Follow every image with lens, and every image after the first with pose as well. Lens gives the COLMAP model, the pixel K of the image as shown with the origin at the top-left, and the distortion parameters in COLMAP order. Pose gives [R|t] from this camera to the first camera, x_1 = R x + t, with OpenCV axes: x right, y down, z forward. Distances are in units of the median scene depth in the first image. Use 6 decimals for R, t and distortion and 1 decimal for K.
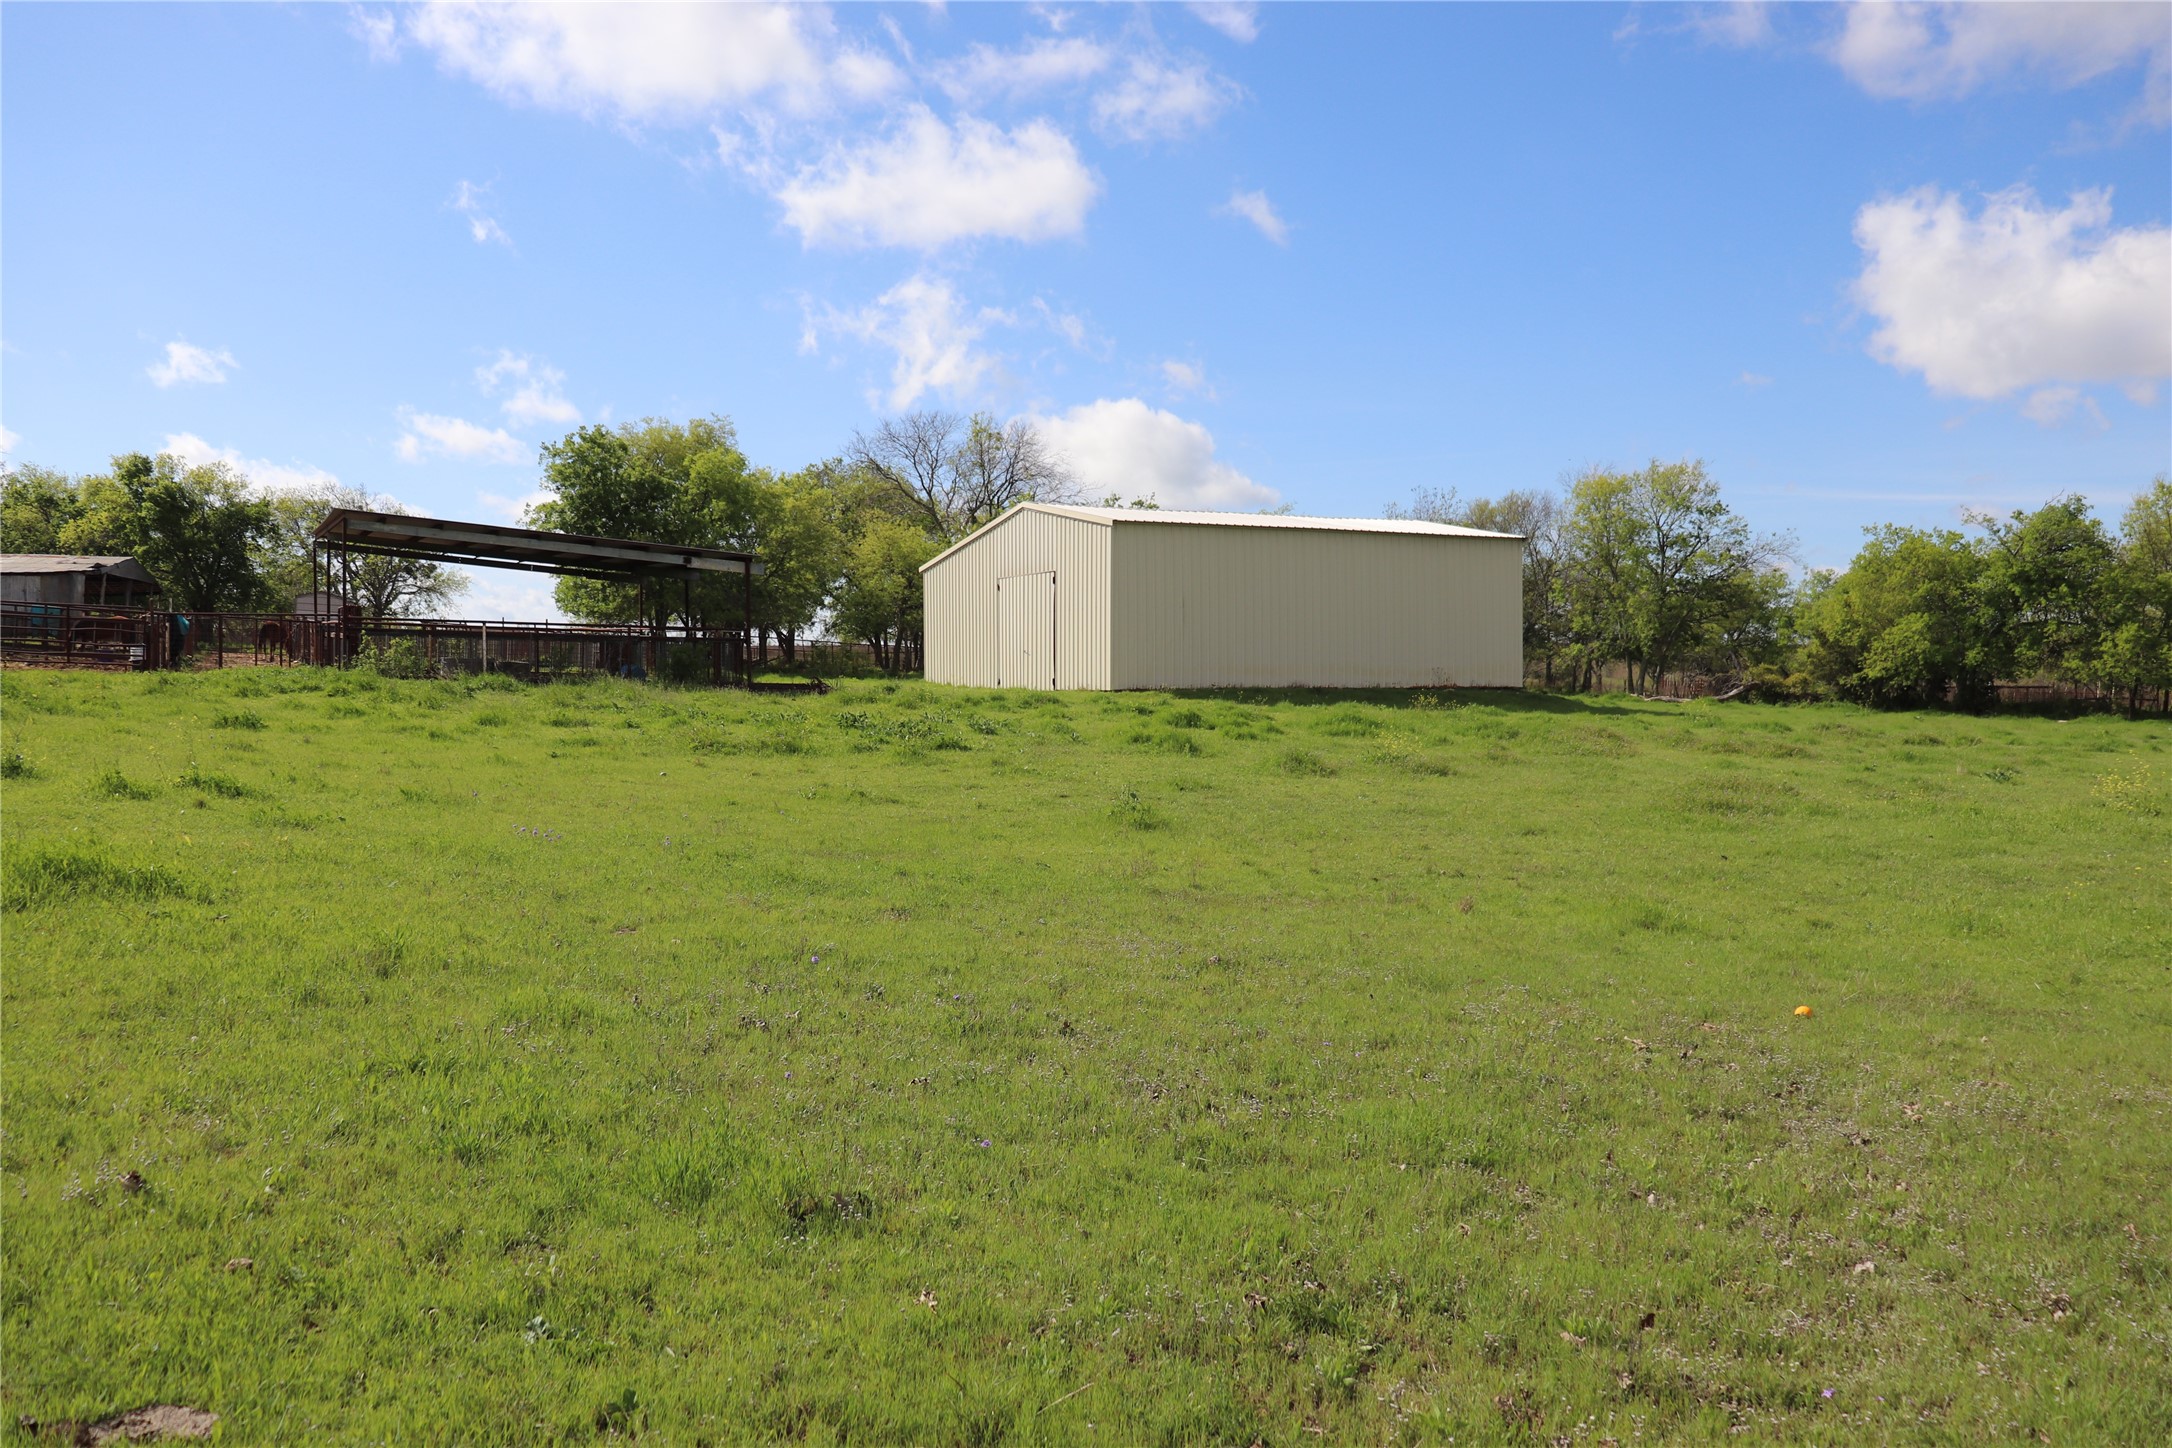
lens RADIAL K [[1928.8, 0, 1086.0], [0, 1928.8, 724.0], [0, 0, 1]] dist [-0.095714, 0.173439]
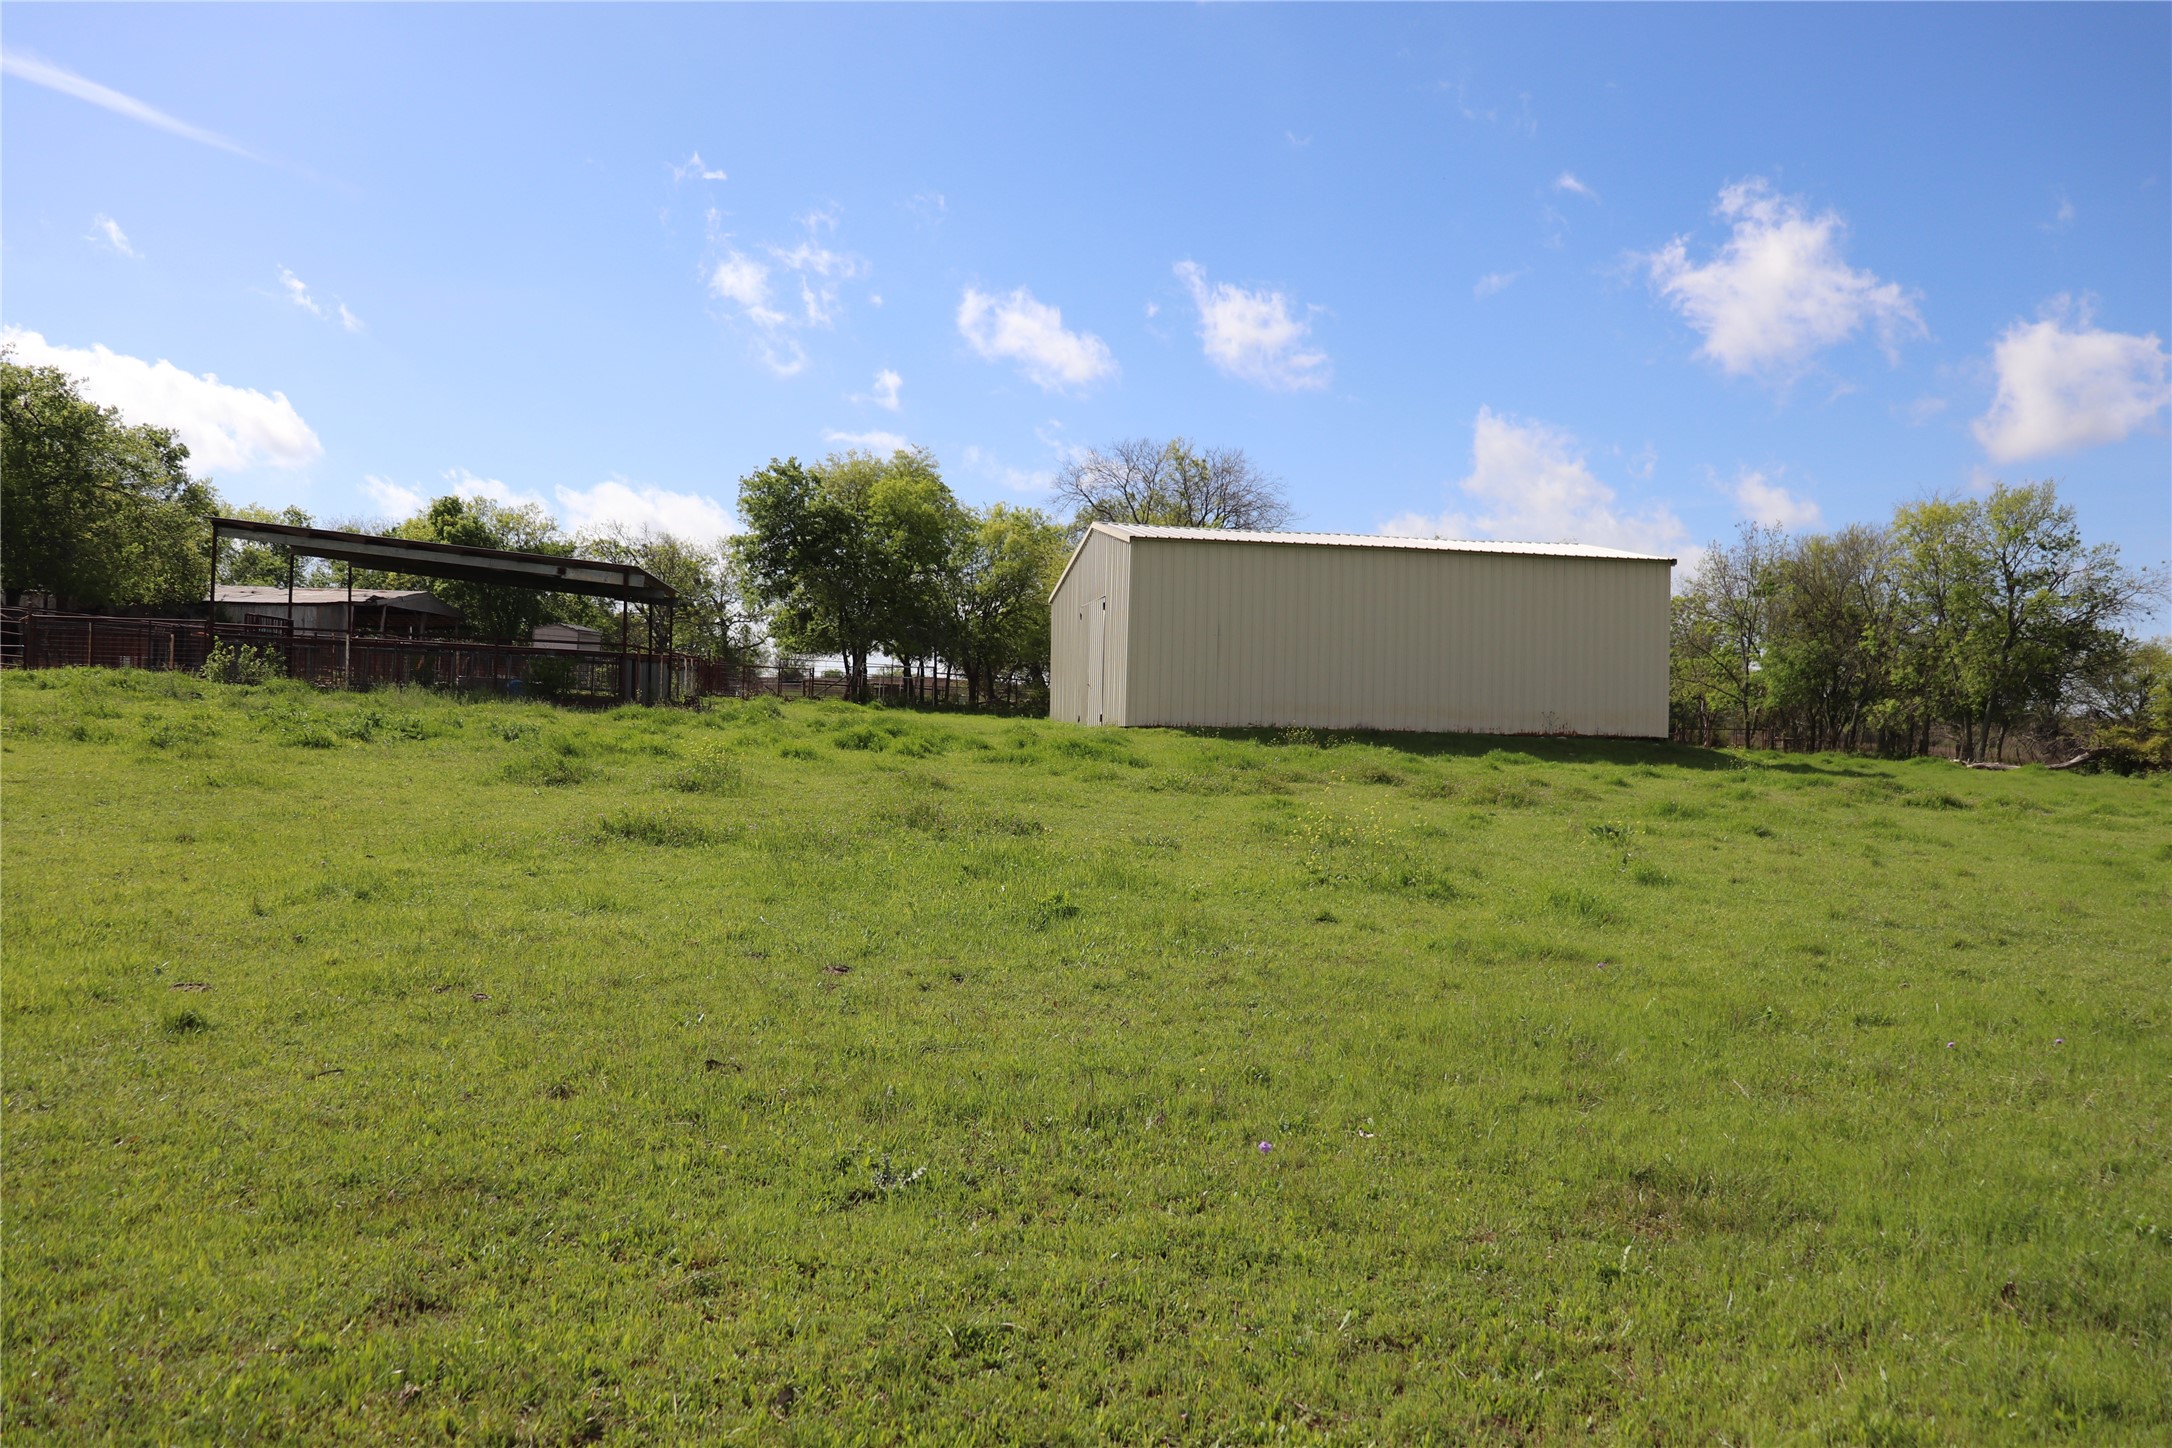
lens RADIAL K [[1881.8, 0, 1084.7], [0, 1881.8, 678.6], [0, 0, 1]] dist [-0.150740, 0.168199]
pose [[0.947735, 0.015520, -0.318681, 0.201511], [-0.033729, 0.998093, -0.051699, 0.004223], [0.317271, 0.059746, 0.946451, 0.130752]]
